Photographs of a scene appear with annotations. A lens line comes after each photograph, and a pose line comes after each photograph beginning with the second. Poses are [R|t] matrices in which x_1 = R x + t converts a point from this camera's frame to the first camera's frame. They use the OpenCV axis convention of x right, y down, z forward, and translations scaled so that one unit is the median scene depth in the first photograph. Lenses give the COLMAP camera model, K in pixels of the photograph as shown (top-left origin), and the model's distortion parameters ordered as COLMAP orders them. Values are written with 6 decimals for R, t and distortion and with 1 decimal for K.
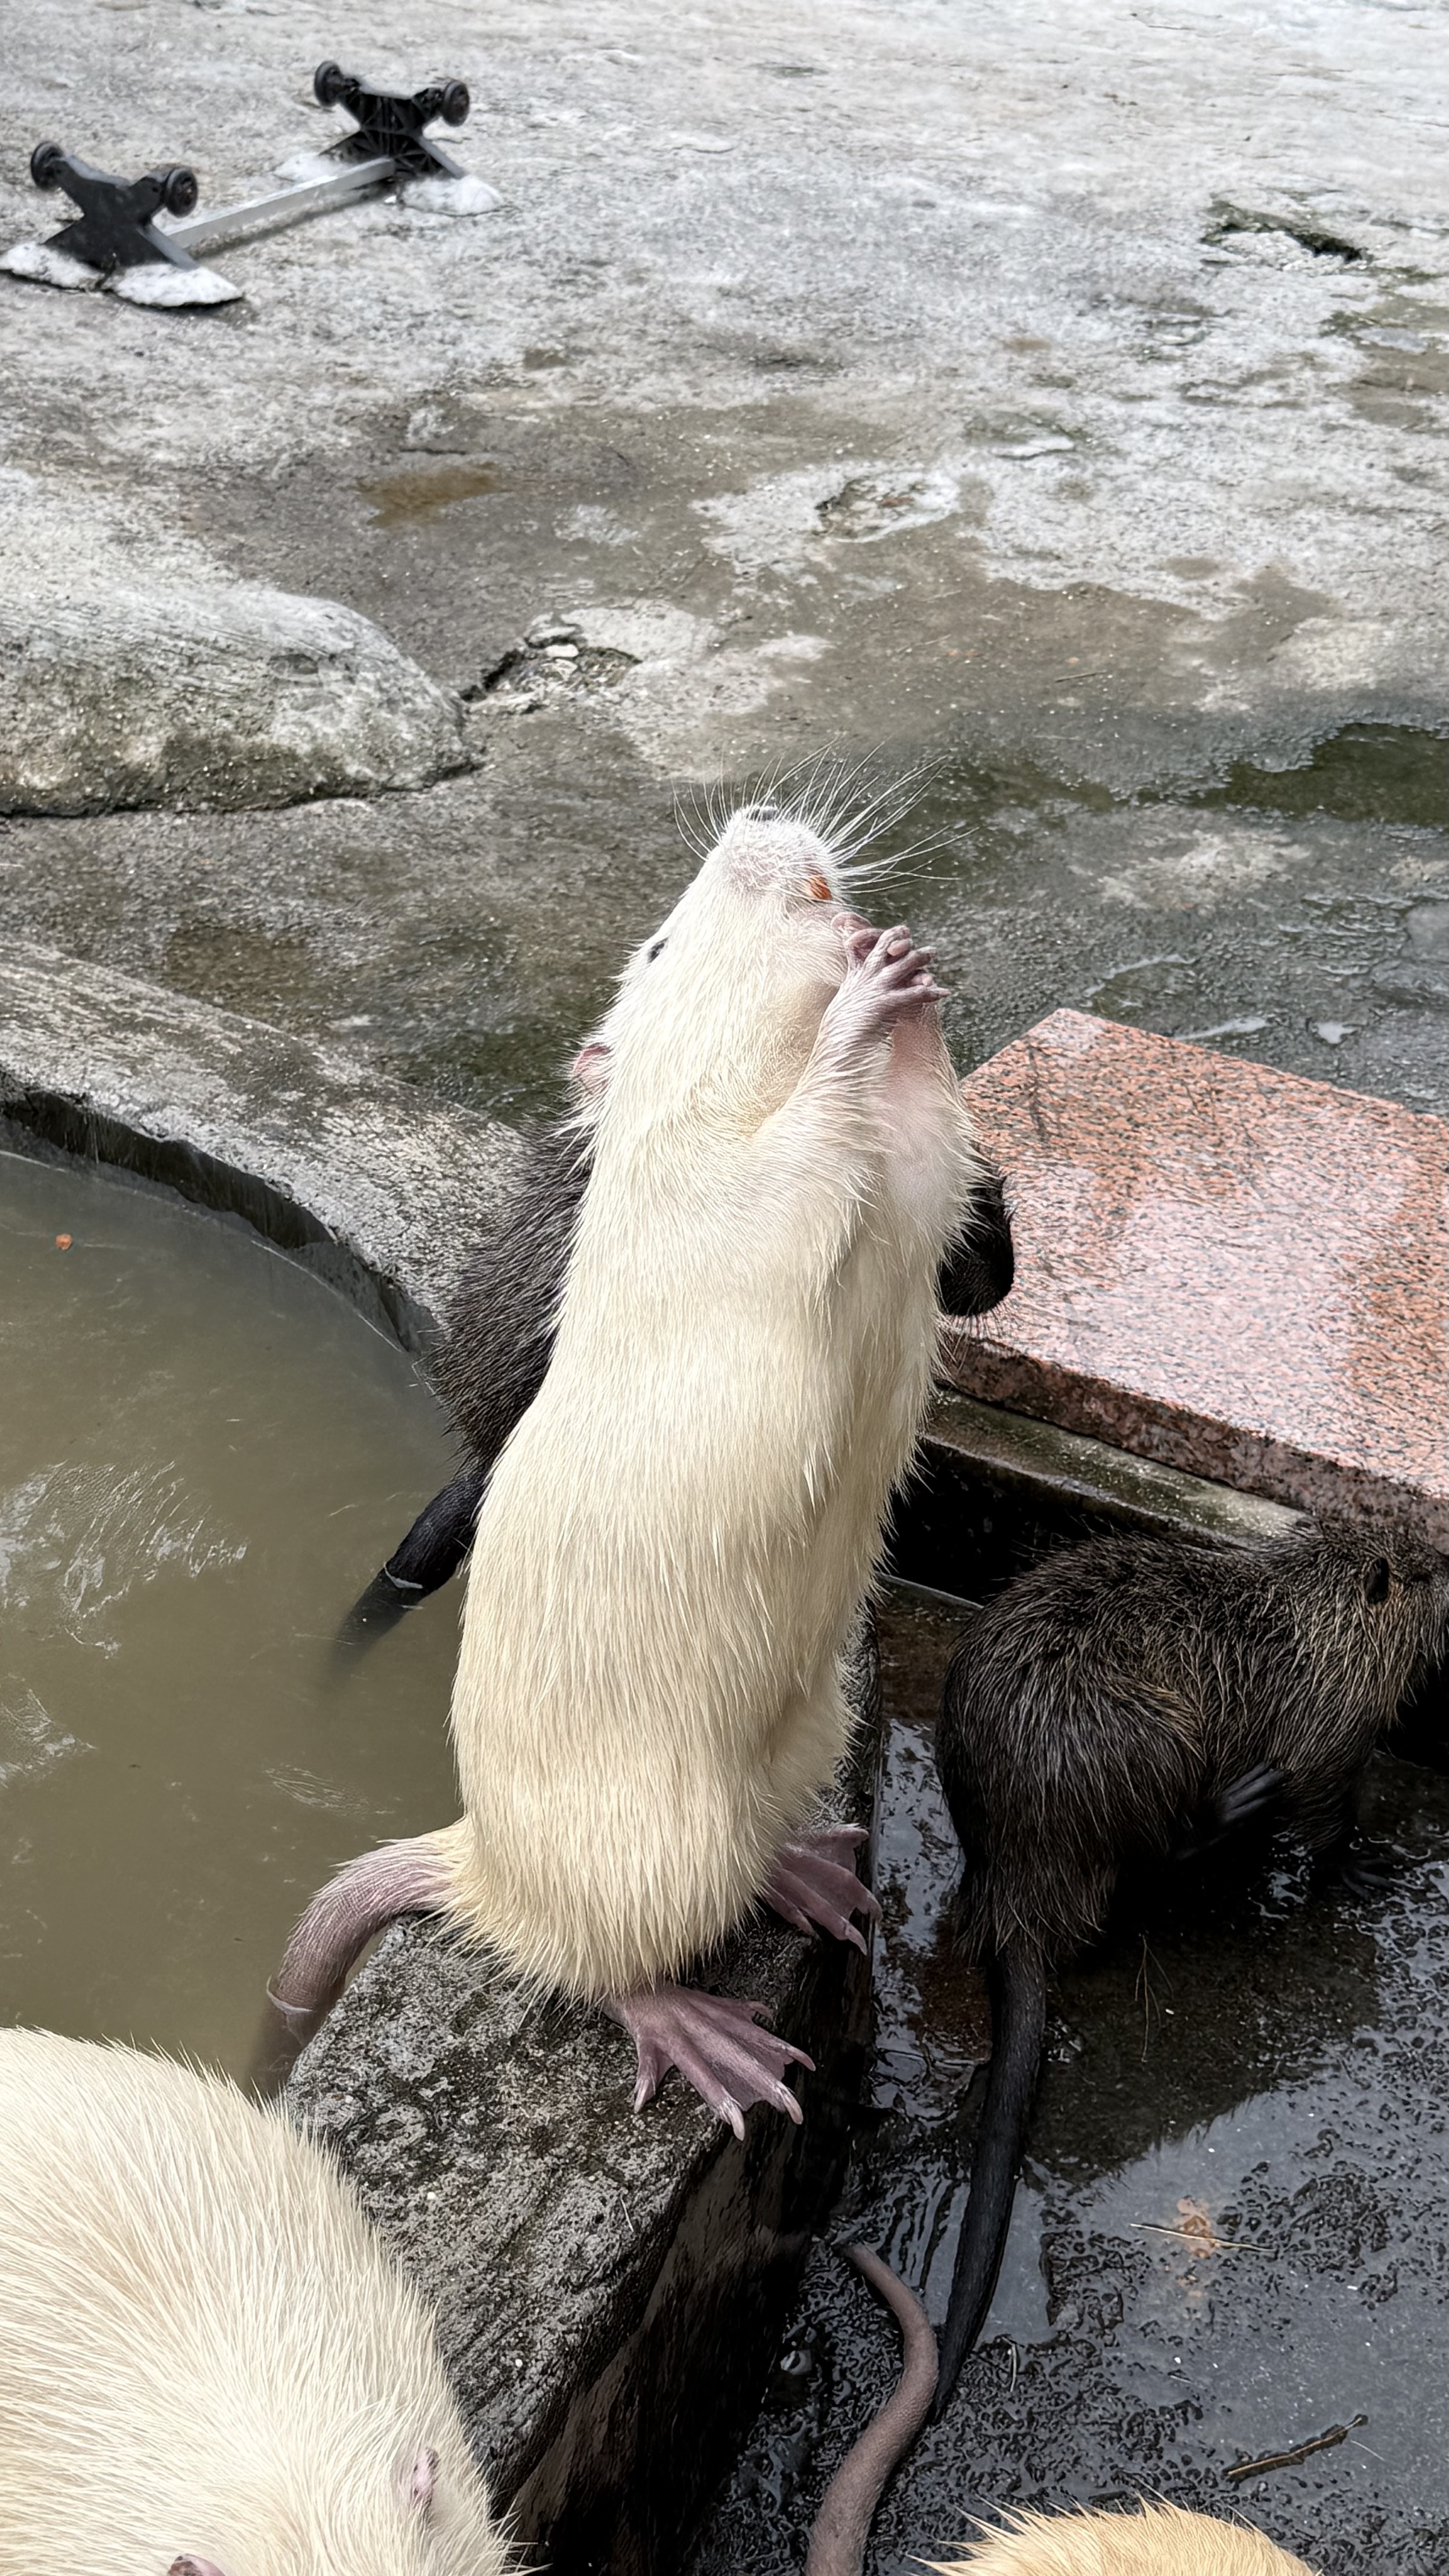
lens RADIAL K [[3527.8, 0, 724.5], [0, 3527.8, 1288.0], [0, 0, 1]] dist [0.166042, -0.090373]
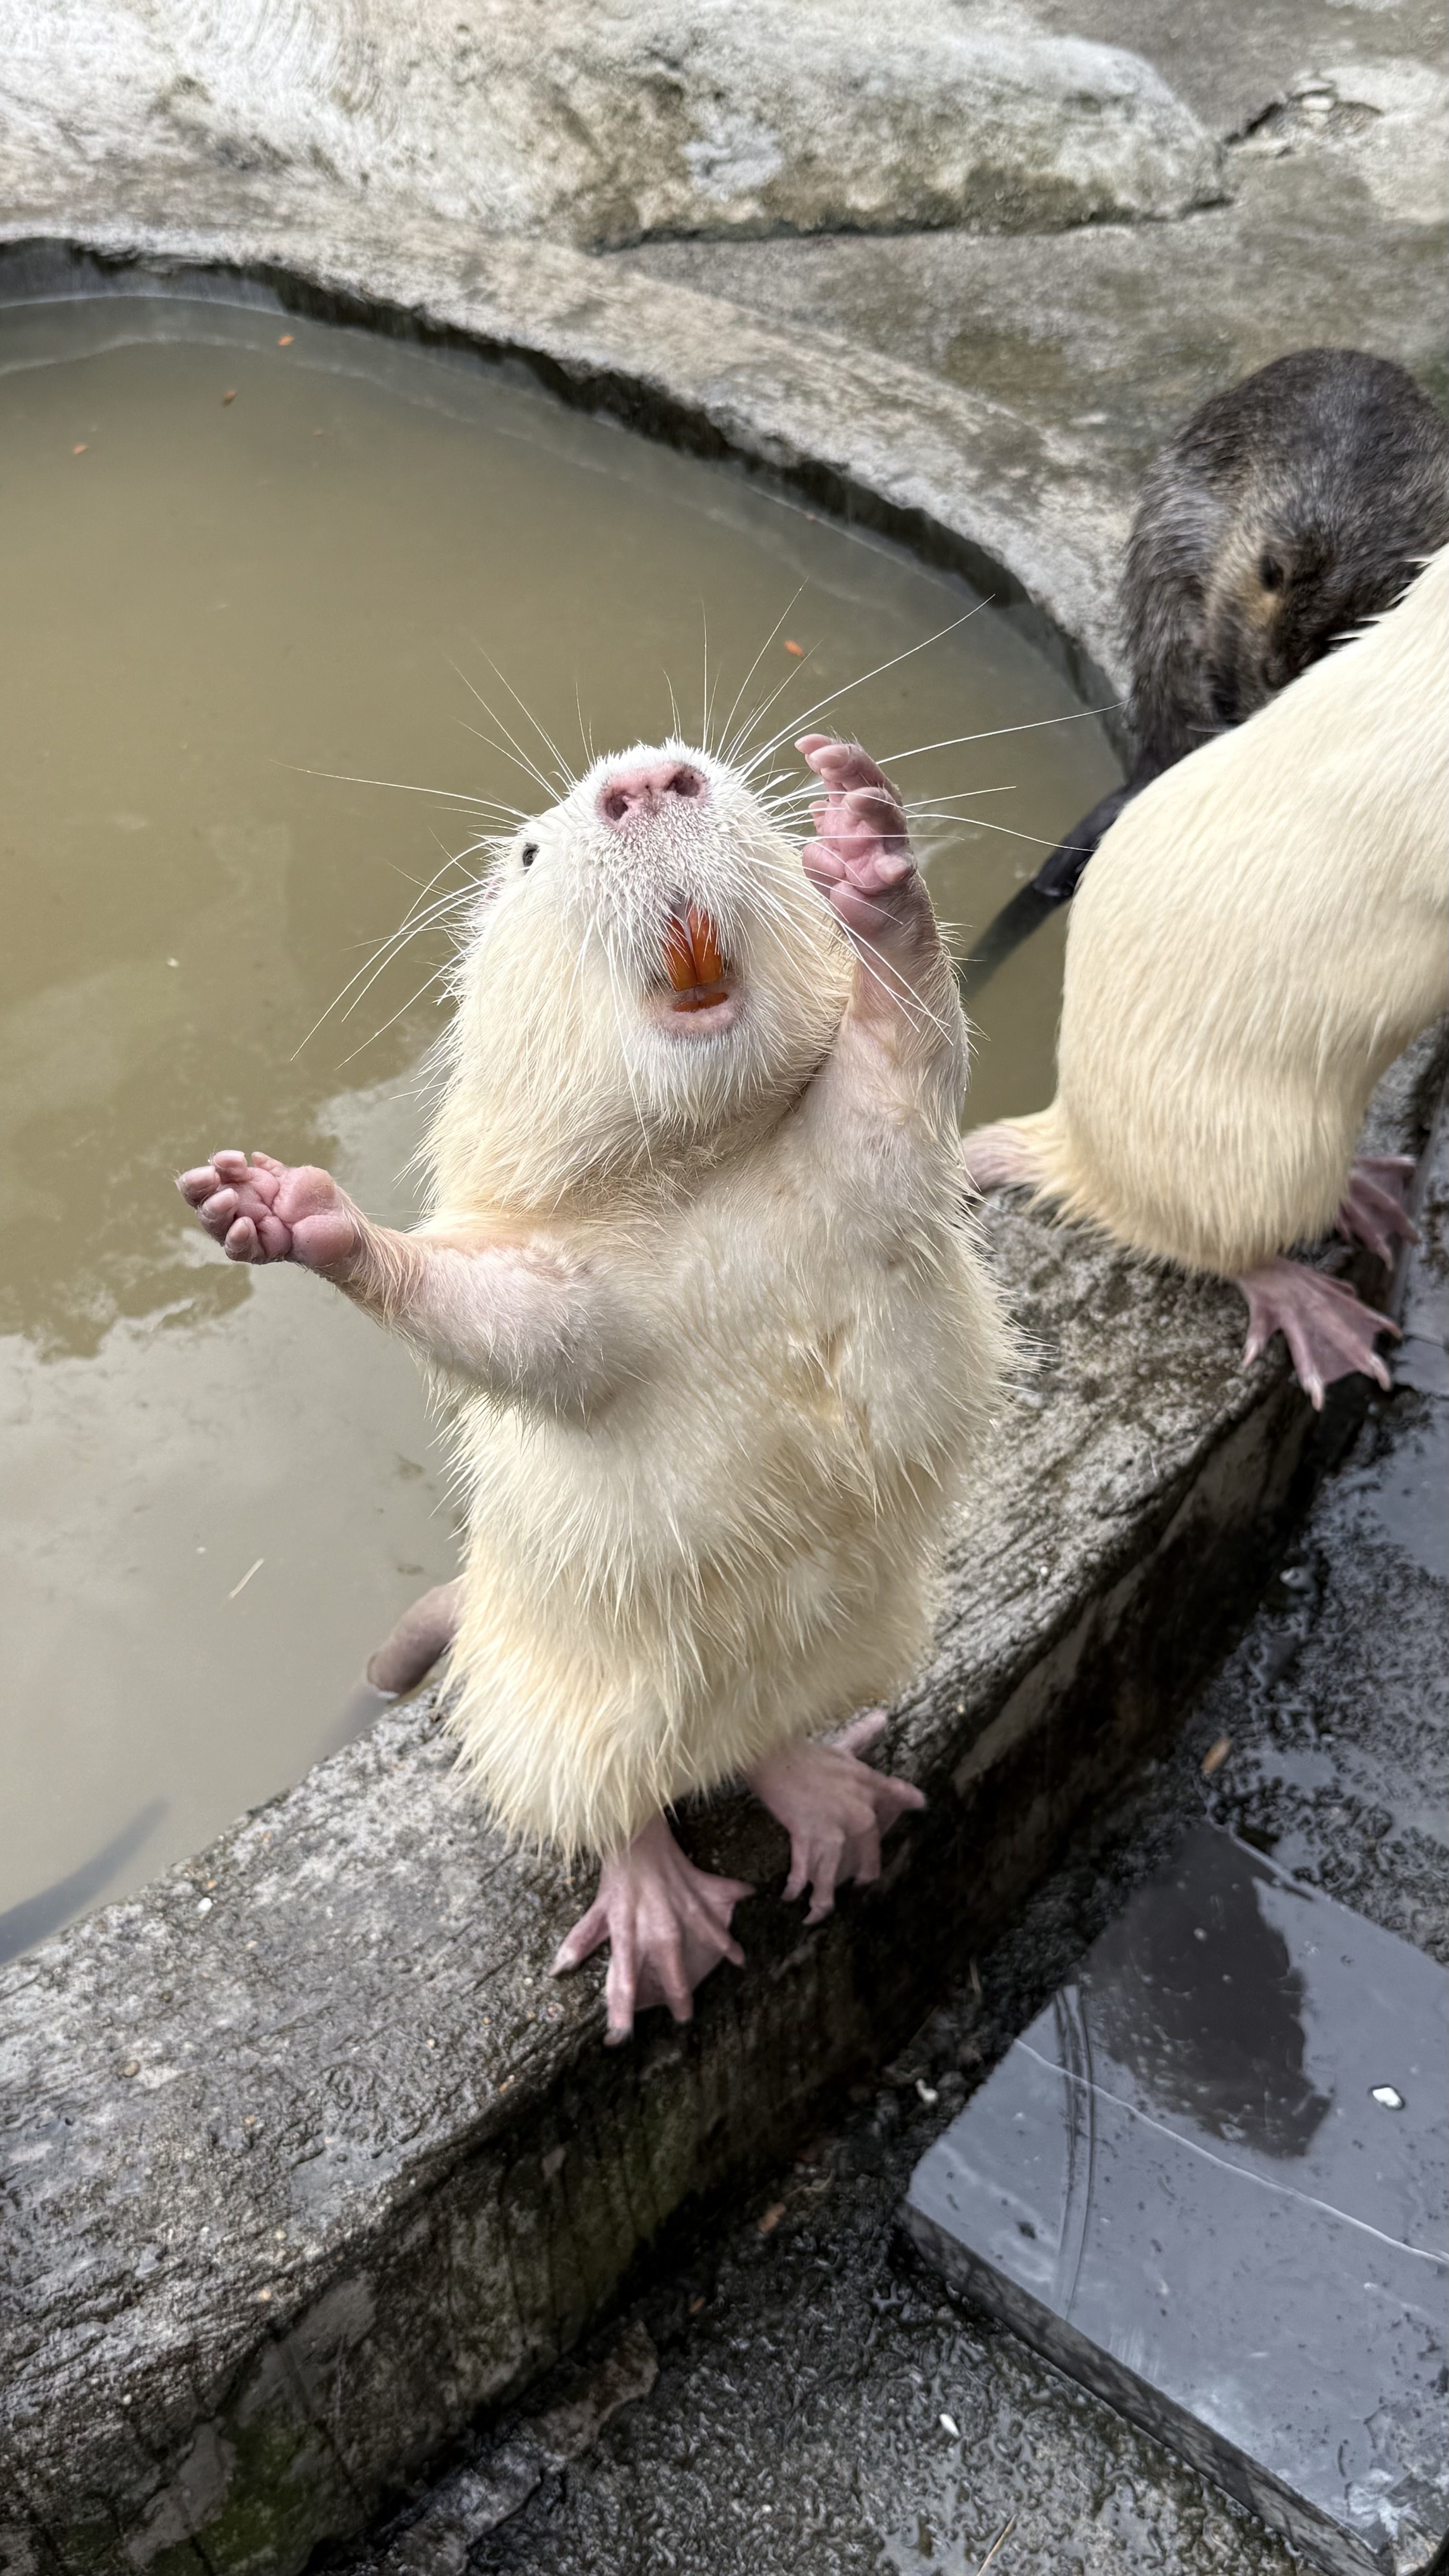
lens RADIAL K [[2489.2, 0, 690.6], [0, 2489.2, 1324.1], [0, 0, 1]] dist [0.159418, -0.389252]
pose [[0.962455, 0.134774, -0.235618, 0.008467], [-0.070636, 0.962478, 0.262006, 0.005606], [0.262088, -0.235526, 0.935862, 0.117387]]
